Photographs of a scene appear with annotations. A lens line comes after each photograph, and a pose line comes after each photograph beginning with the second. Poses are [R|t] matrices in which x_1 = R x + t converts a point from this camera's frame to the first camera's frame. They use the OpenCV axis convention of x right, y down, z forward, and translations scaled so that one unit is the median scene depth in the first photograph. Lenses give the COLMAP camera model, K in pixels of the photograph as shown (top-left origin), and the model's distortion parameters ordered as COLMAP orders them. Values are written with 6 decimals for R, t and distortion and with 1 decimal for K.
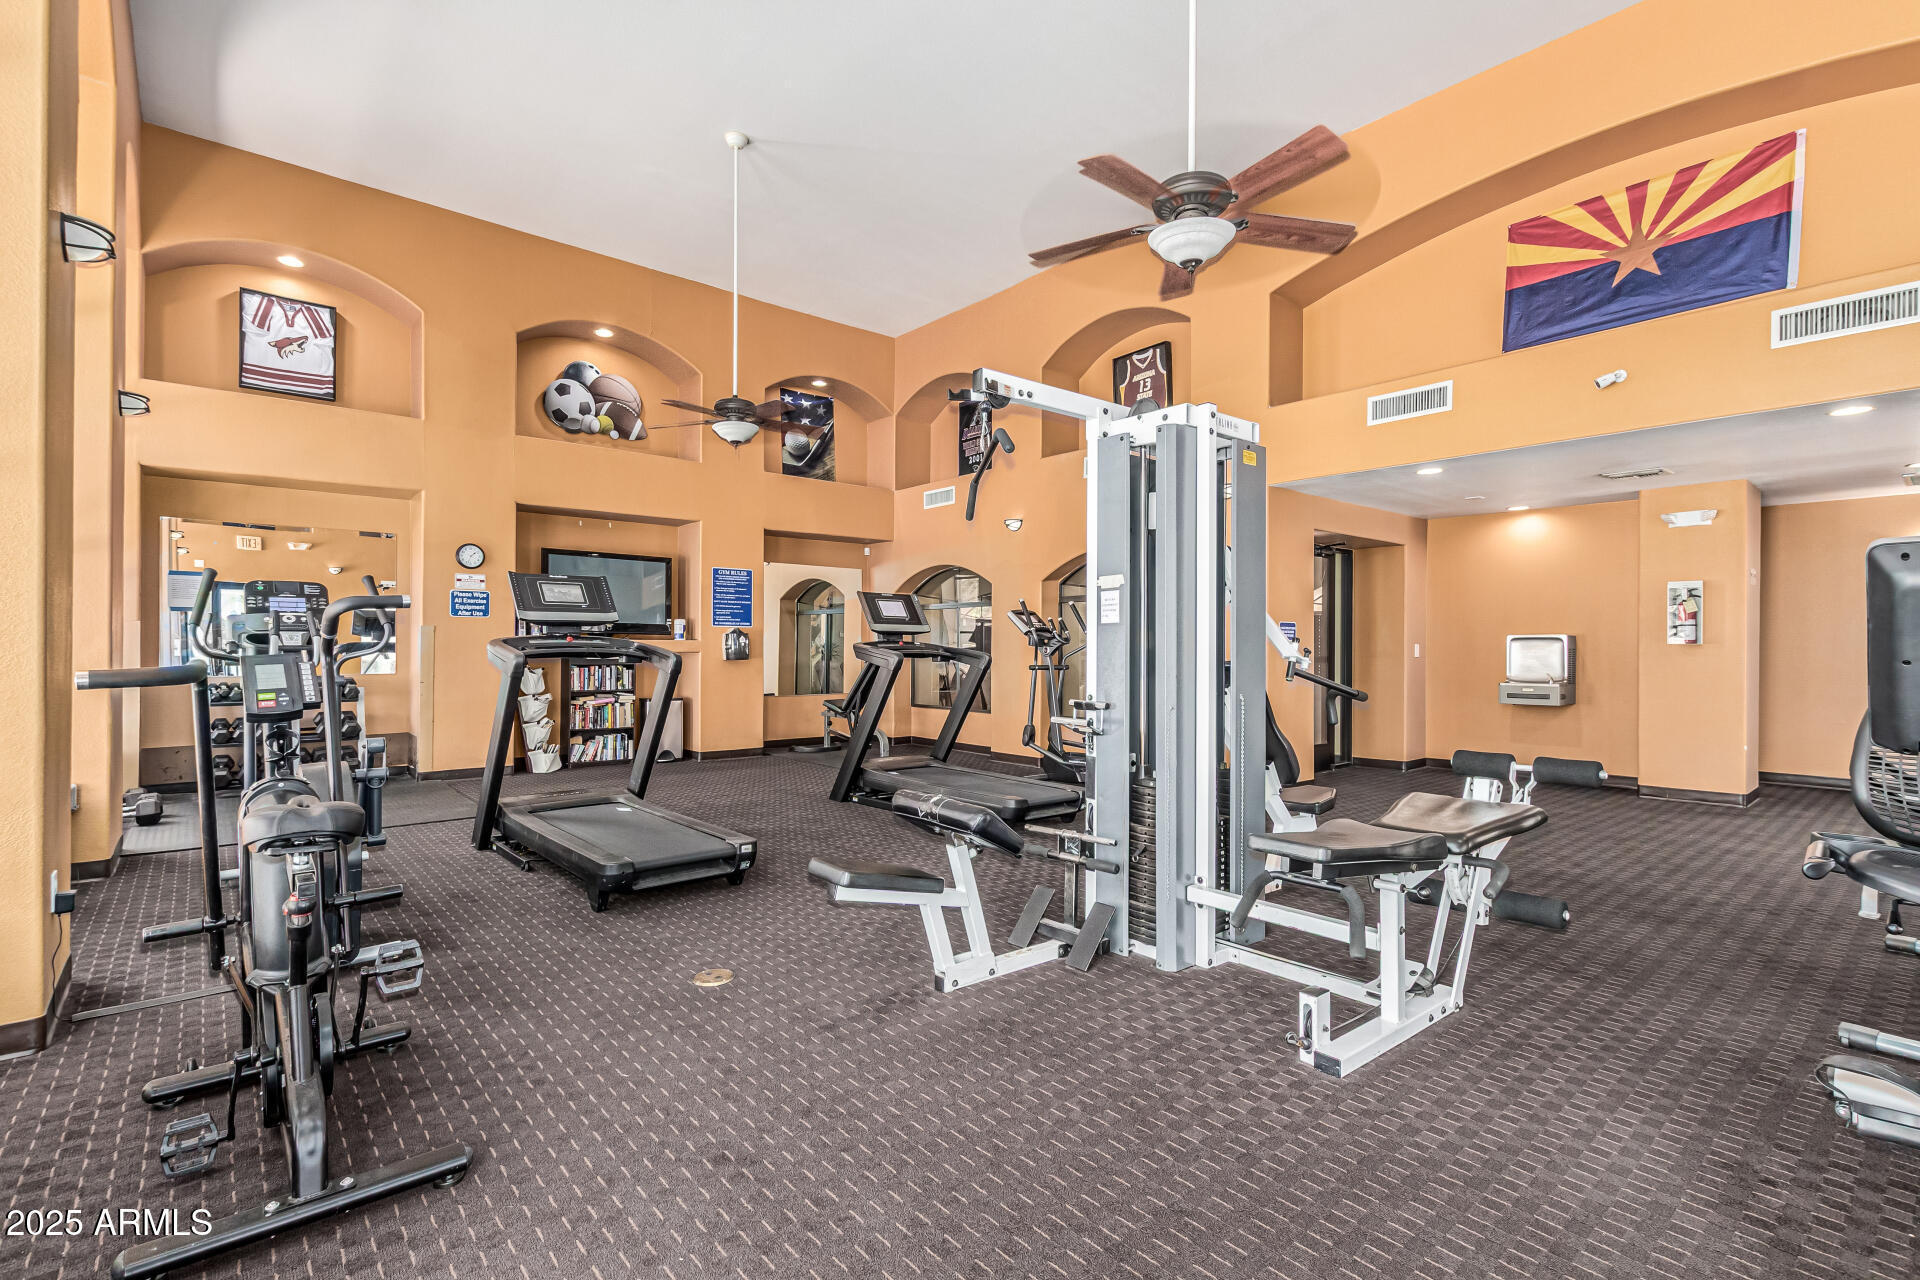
lens RADIAL K [[884.8, 0, 961.7], [0, 884.8, 640.1], [0, 0, 1]] dist [0.026670, -0.002002]
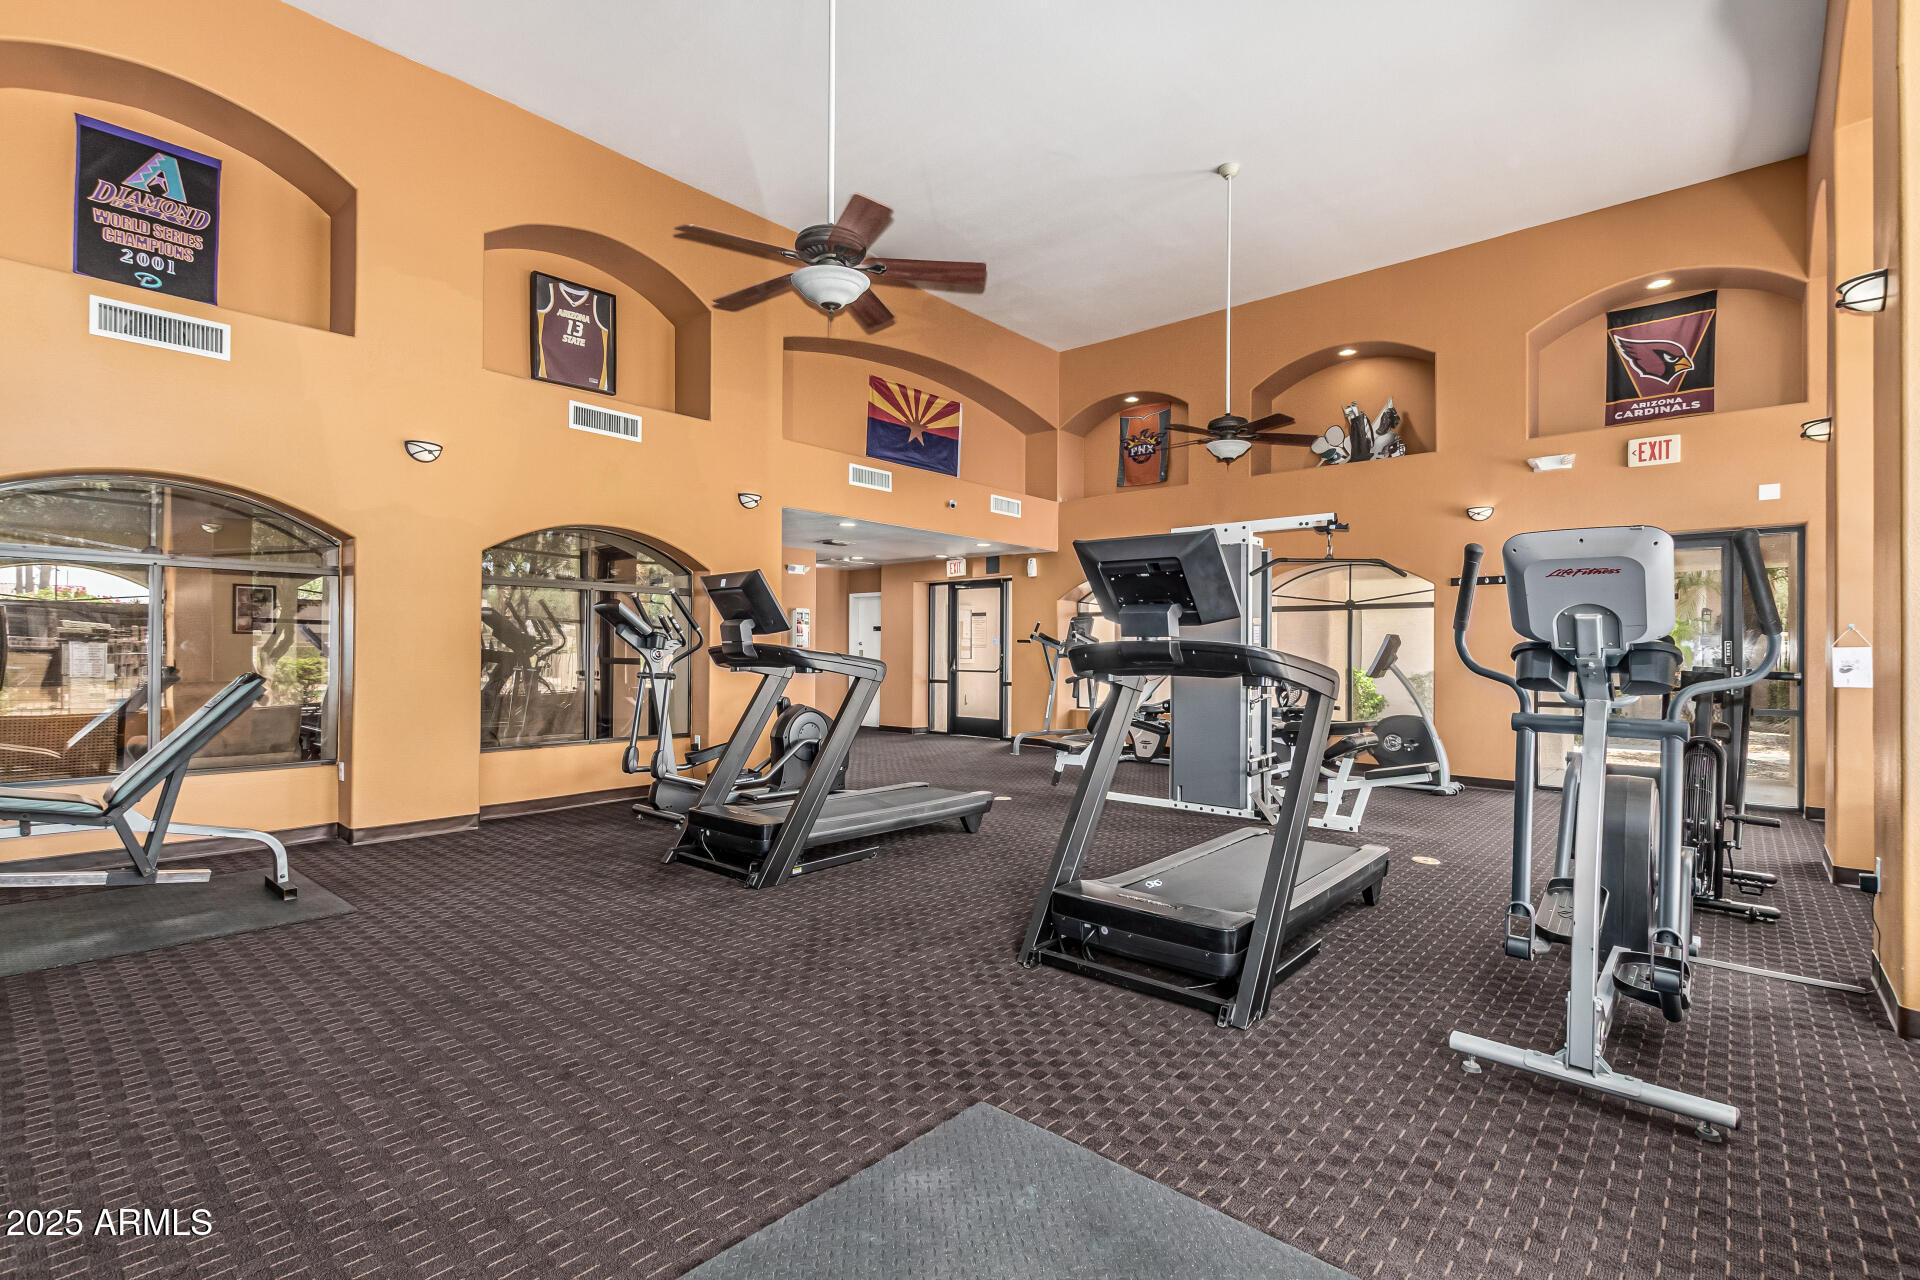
lens RADIAL K [[884.8, 0, 962.0], [0, 884.8, 646.6], [0, 0, 1]] dist [0.026670, -0.002002]
pose [[-0.159599, -0.004951, 0.987170, -0.963316], [-0.008767, 0.999955, 0.003598, -0.001311], [-0.987143, -0.008080, -0.159635, 1.132615]]
